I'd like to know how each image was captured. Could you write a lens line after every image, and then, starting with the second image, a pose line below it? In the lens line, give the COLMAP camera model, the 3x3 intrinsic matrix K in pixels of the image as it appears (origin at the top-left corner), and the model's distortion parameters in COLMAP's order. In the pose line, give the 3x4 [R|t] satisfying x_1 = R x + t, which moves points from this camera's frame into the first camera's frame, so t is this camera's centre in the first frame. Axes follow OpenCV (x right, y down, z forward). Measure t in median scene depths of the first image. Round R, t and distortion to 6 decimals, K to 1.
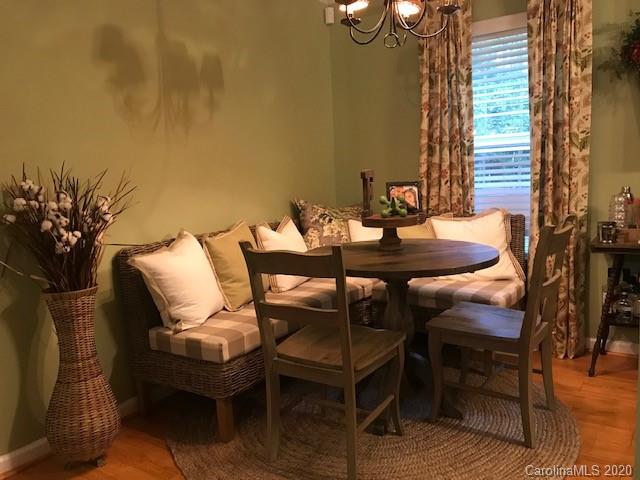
lens RADIAL K [[532.0, 0, 321.4], [0, 532.0, 233.2], [0, 0, 1]] dist [0.030988, -0.011244]
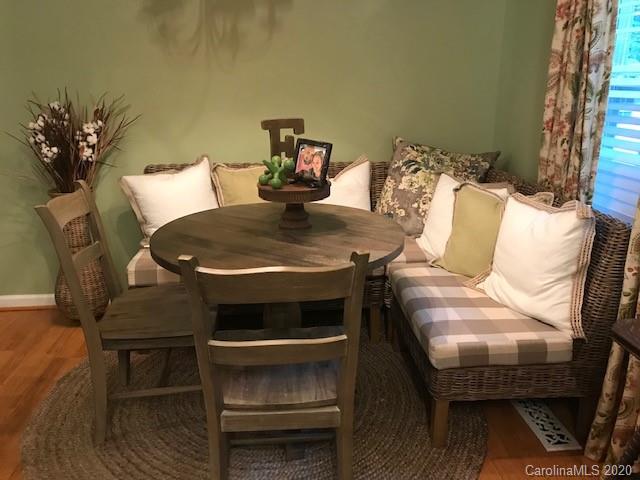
lens RADIAL K [[532.0, 0, 321.4], [0, 532.0, 233.2], [0, 0, 1]] dist [0.030988, -0.011244]
pose [[0.636594, 0.263205, -0.724894, 0.612350], [-0.117224, 0.962059, 0.246374, -0.131433], [0.762238, -0.071865, 0.643295, 0.446328]]
